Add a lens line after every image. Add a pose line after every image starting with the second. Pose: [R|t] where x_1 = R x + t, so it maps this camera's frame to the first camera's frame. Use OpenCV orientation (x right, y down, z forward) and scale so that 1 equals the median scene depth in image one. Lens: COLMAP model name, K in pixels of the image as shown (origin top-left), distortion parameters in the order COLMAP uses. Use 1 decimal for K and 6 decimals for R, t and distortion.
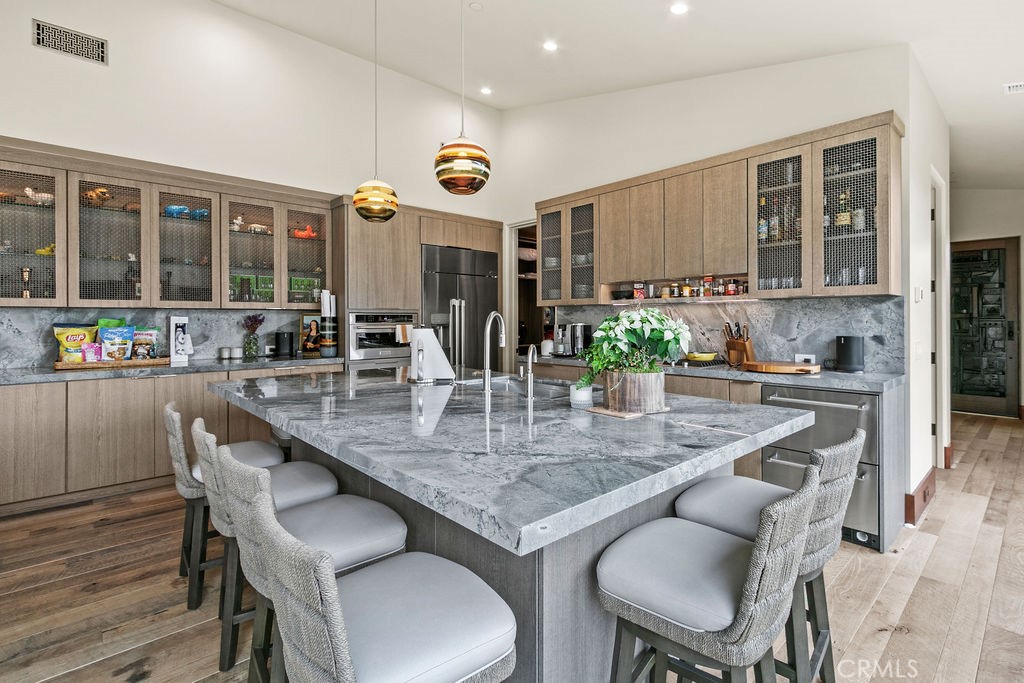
lens RADIAL K [[472.5, 0, 518.7], [0, 472.5, 317.9], [0, 0, 1]] dist [0.002922, -0.000593]
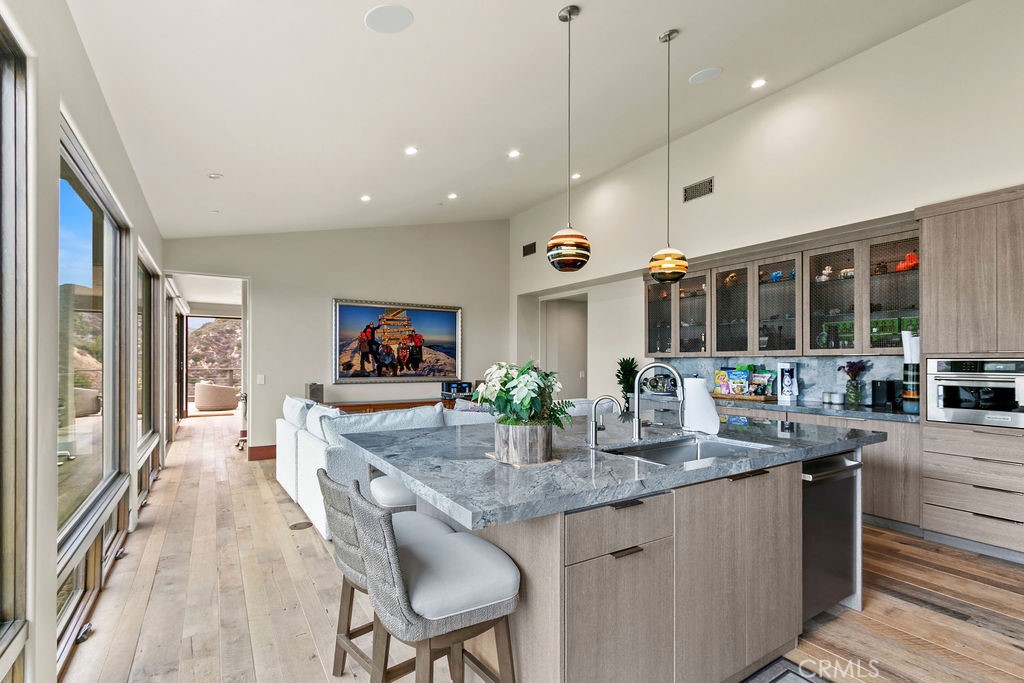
lens RADIAL K [[472.5, 0, 518.8], [0, 472.5, 363.0], [0, 0, 1]] dist [0.002922, -0.000593]
pose [[-0.163741, 0.007962, -0.986471, 0.530372], [0.006812, 0.999953, 0.006940, -0.014582], [0.986480, -0.005583, -0.163788, 0.493787]]
